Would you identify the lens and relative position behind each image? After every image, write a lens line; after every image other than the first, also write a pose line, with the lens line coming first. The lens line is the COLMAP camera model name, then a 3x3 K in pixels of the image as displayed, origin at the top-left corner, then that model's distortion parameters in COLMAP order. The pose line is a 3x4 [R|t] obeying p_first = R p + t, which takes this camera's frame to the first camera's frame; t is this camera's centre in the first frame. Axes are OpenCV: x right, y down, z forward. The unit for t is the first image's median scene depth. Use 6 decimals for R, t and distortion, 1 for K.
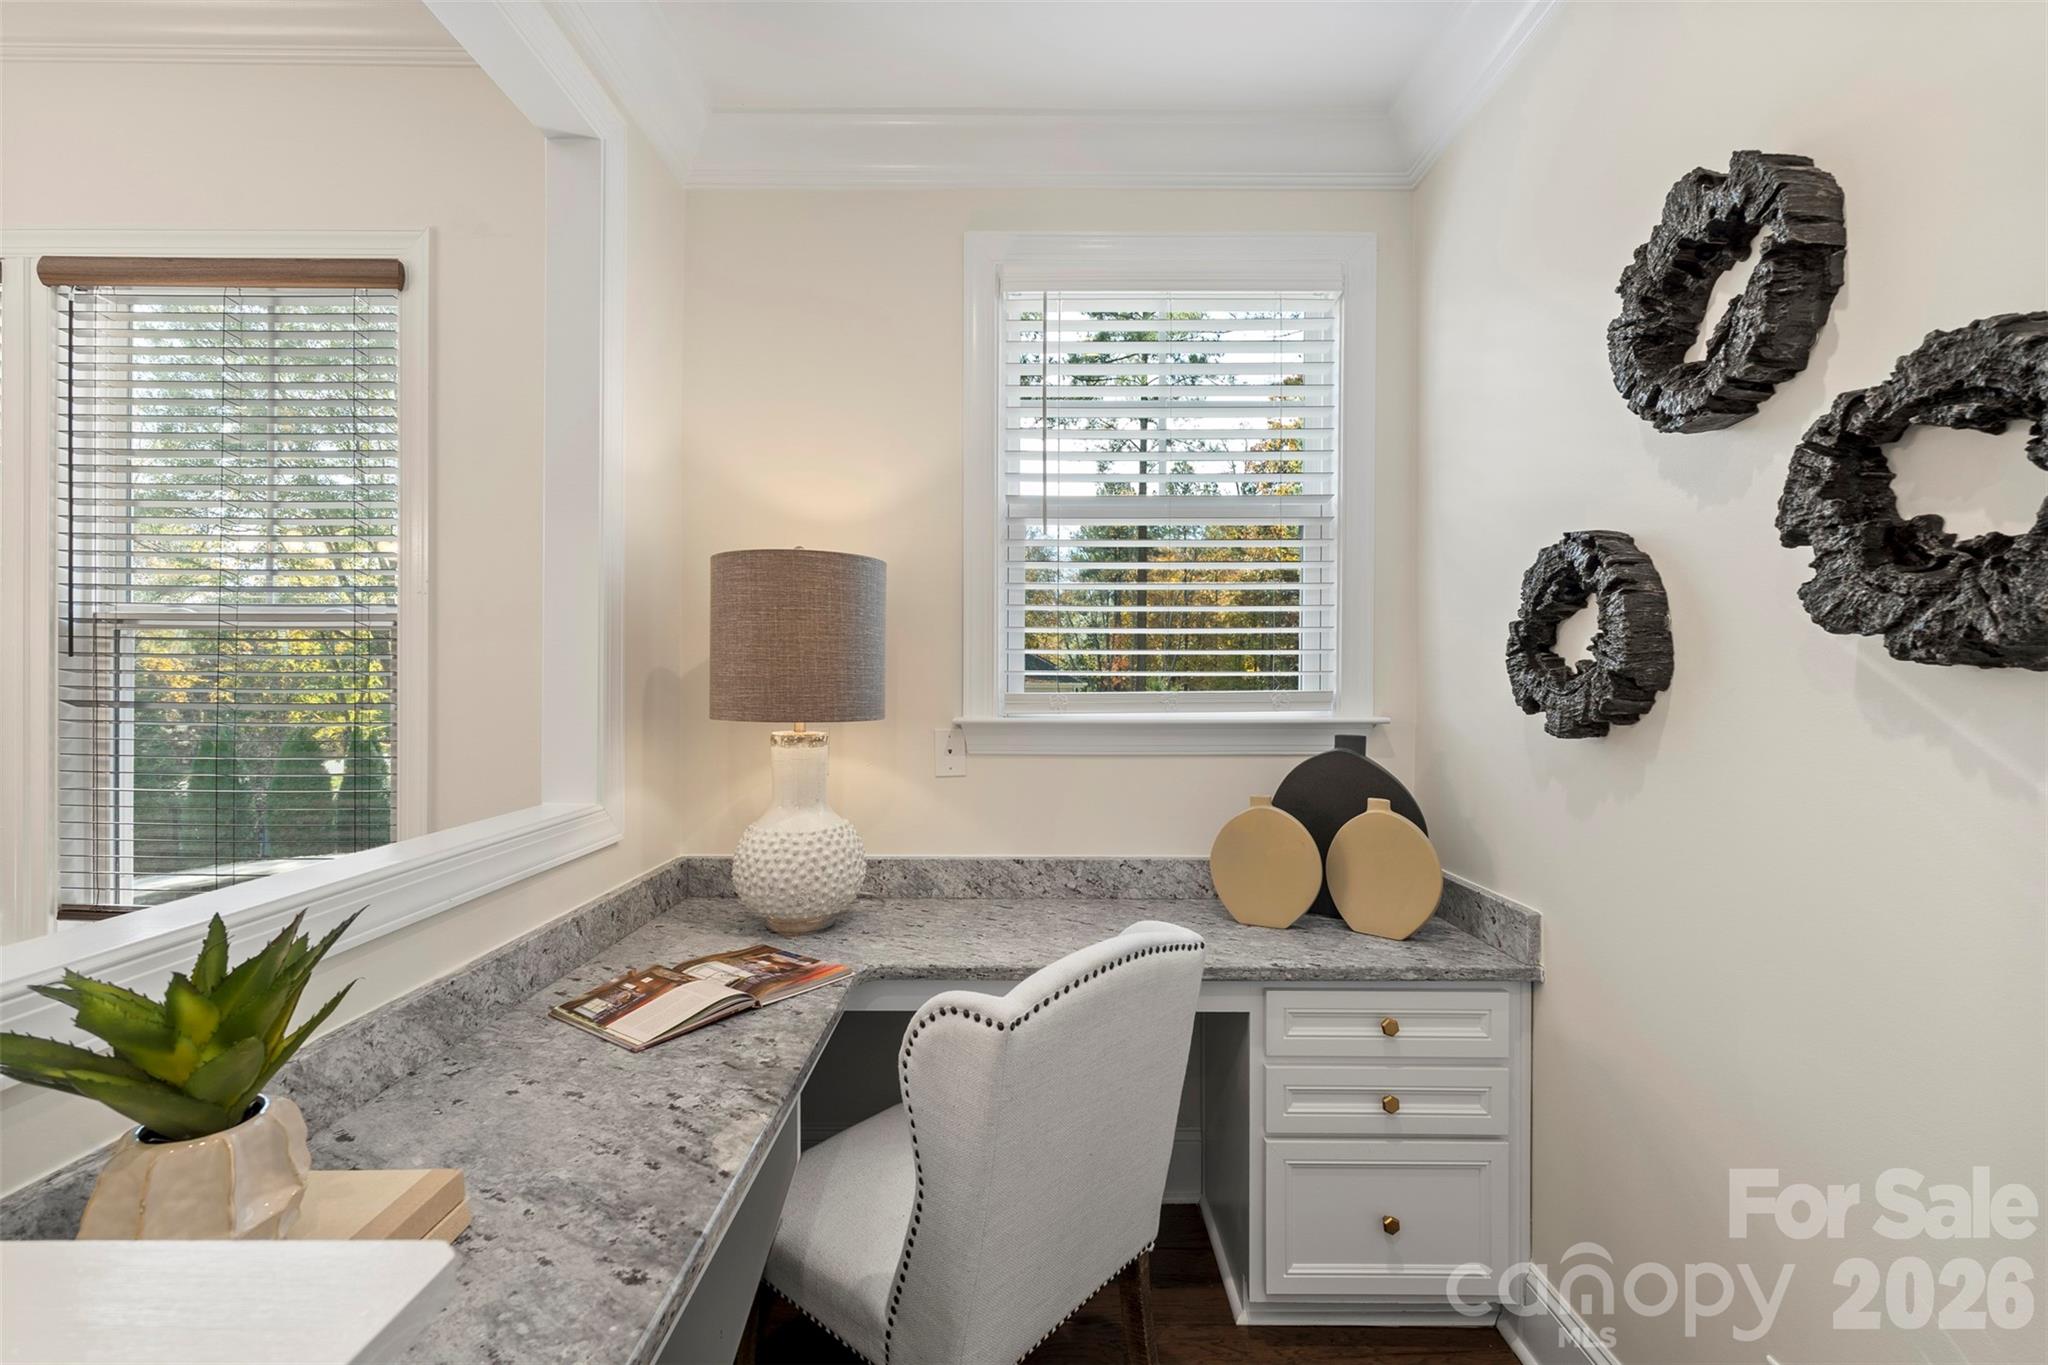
lens RADIAL K [[897.8, 0, 1024.0], [0, 897.8, 682.5], [0, 0, 1]] dist [-0.000671, -0.000025]
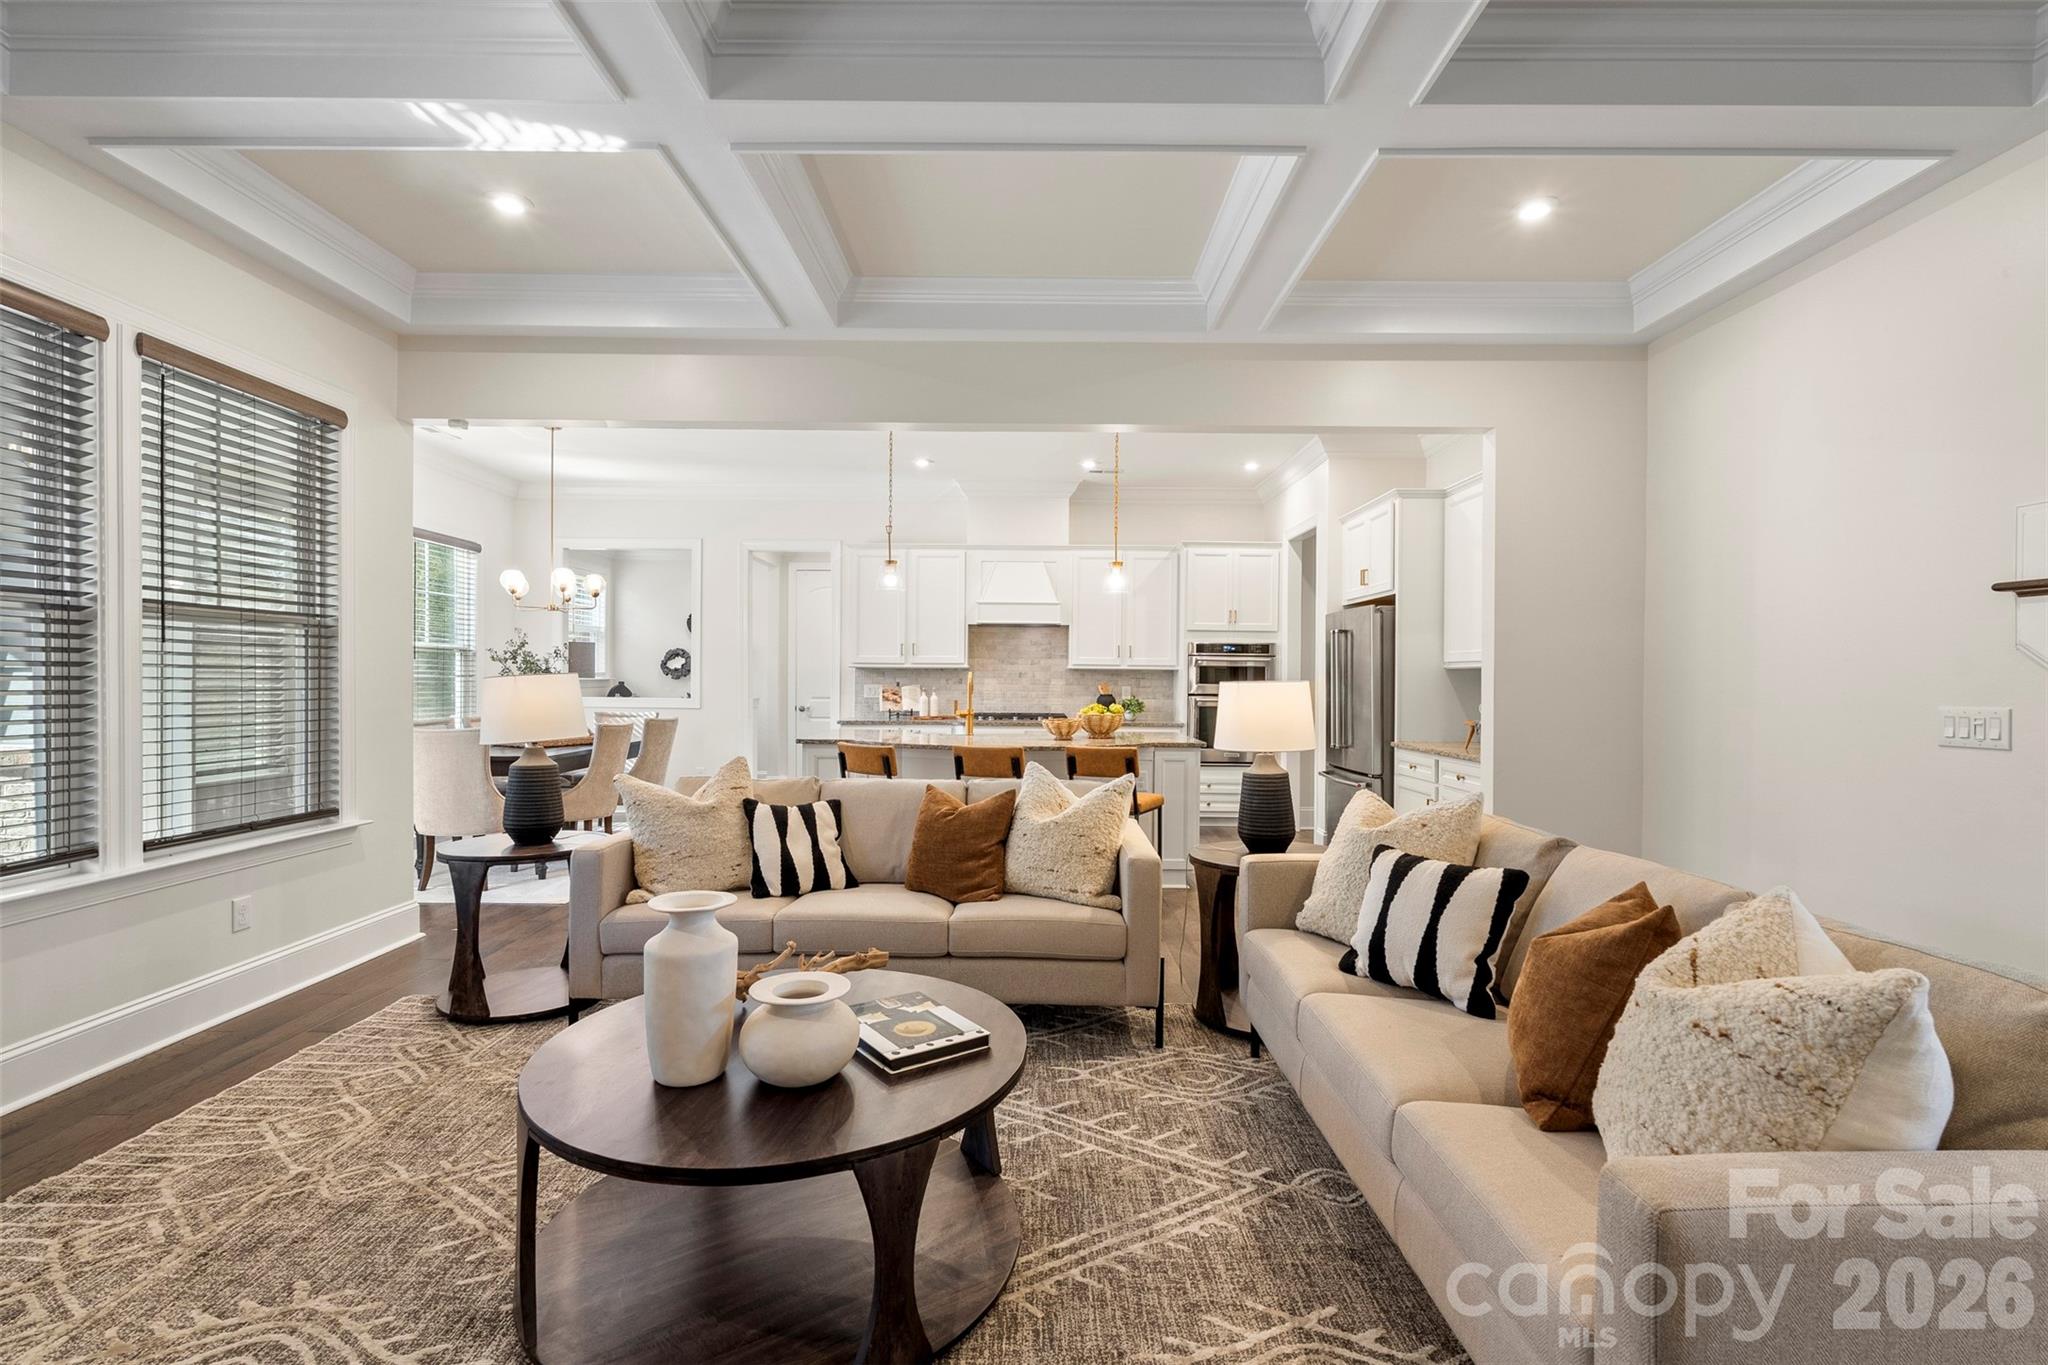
lens RADIAL K [[921.8, 0, 1024.0], [0, 921.8, 682.5], [0, 0, 1]] dist [-0.001379, -0.000235]
pose [[0.006392, -0.011688, 0.999911, -6.094560], [-0.006481, 0.999910, 0.011729, -0.008458], [-0.999959, -0.006555, 0.006315, -1.580604]]
